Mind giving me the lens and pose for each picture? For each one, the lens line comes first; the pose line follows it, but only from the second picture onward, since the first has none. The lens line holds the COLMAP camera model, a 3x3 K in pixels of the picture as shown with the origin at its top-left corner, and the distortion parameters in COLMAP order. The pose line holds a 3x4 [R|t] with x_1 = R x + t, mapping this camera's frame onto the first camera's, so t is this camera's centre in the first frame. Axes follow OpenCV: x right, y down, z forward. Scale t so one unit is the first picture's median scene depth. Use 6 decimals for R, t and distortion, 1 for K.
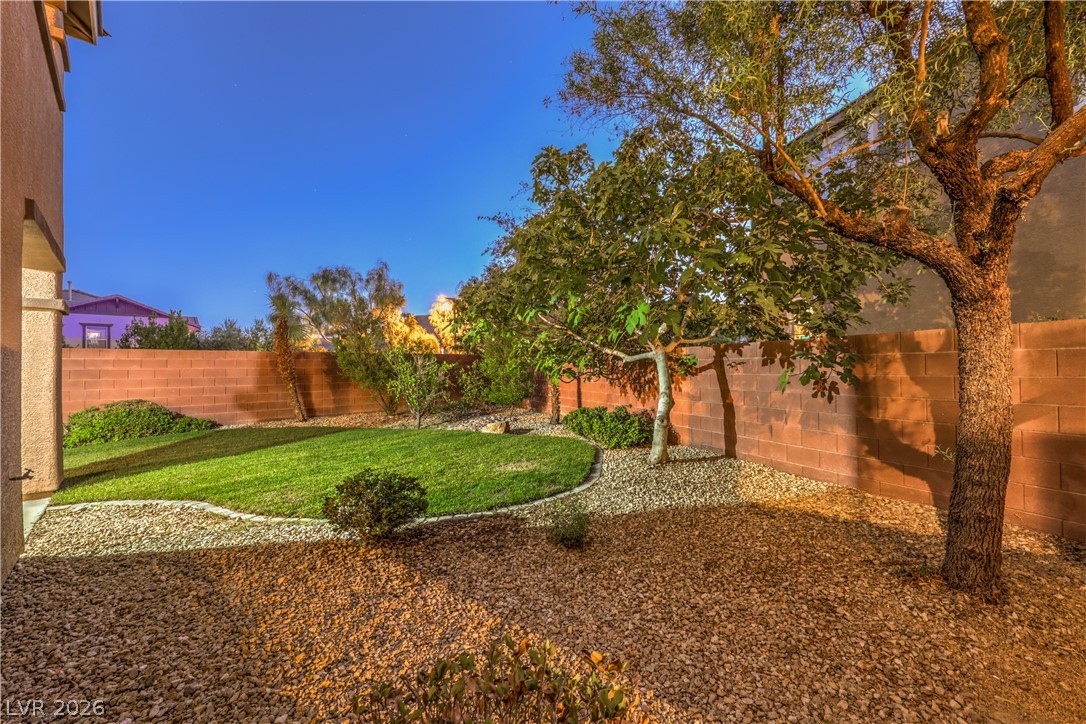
lens RADIAL K [[444.7, 0, 543.0], [0, 444.7, 365.9], [0, 0, 1]] dist [0.000671, 0.000019]
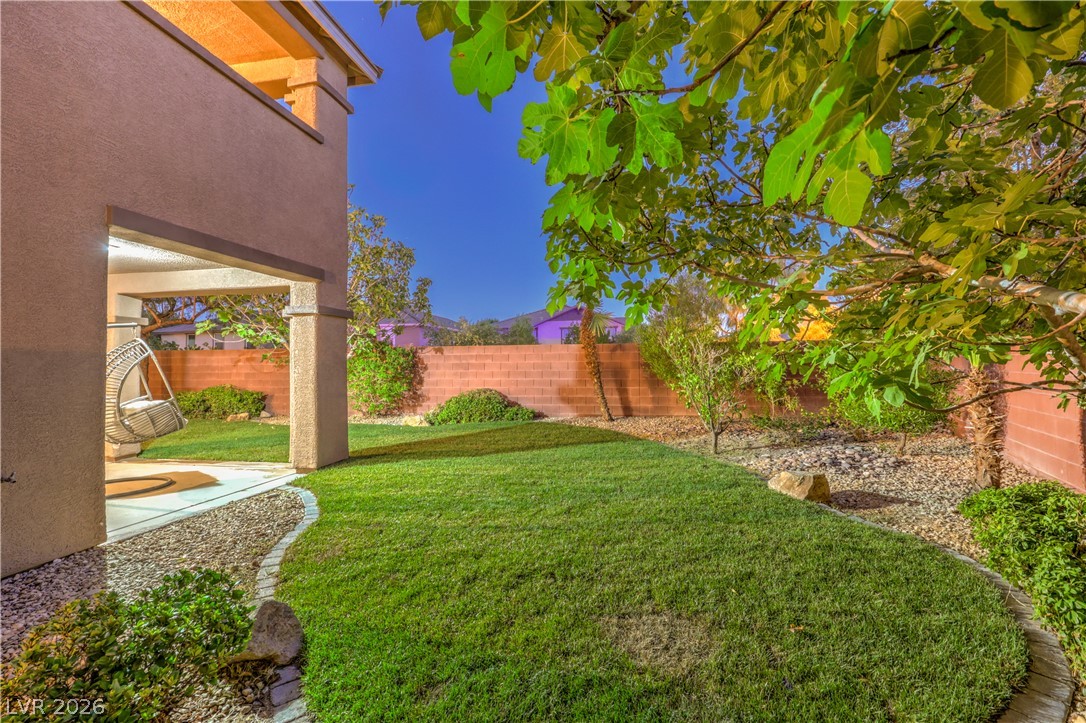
lens RADIAL K [[444.7, 0, 543.2], [0, 444.7, 360.3], [0, 0, 1]] dist [0.000671, 0.000019]
pose [[0.615508, 0.000633, -0.788130, 0.088740], [0.005748, 0.999969, 0.005292, -0.003202], [0.788109, -0.007788, 0.615486, 0.359378]]
